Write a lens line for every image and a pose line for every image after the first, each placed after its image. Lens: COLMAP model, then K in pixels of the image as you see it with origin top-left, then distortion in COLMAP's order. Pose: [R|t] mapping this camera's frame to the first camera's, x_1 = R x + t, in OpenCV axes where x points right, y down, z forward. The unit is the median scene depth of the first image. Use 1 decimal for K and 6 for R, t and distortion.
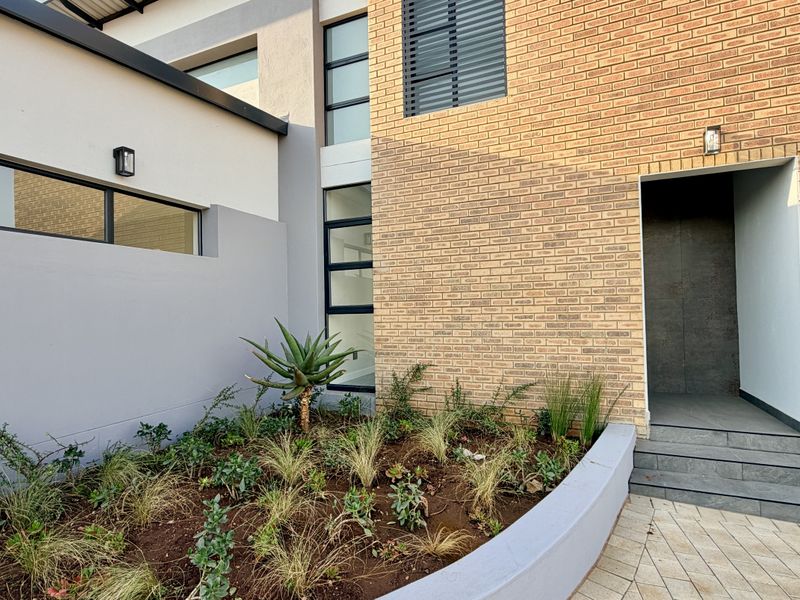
lens RADIAL K [[424.8, 0, 395.7], [0, 424.8, 300.0], [0, 0, 1]] dist [-0.000988, -0.000206]
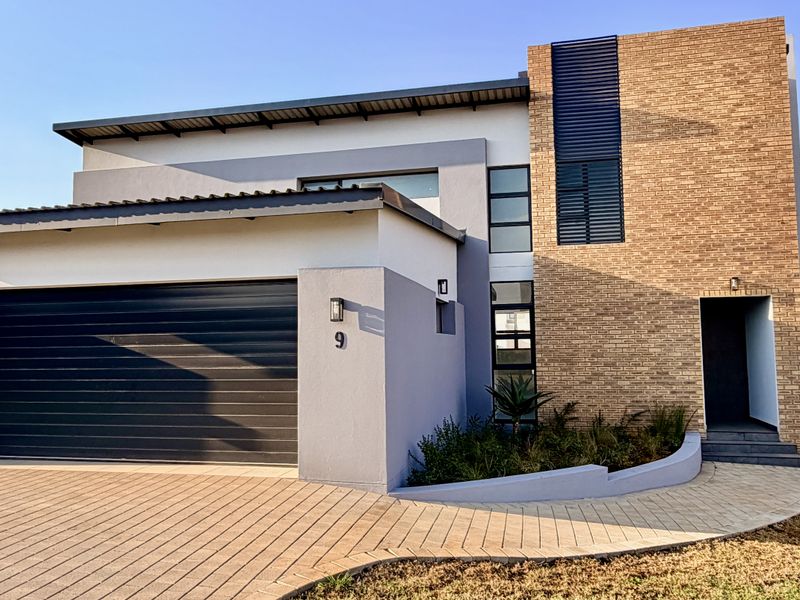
lens RADIAL K [[649.1, 0, 400.0], [0, 649.1, 300.0], [0, 0, 1]] dist [0.003318, 0.000613]
pose [[0.982567, 0.021314, 0.184683, -1.196774], [-0.010641, 0.998225, -0.058591, -0.096113], [-0.185604, 0.055604, 0.981050, -1.494541]]
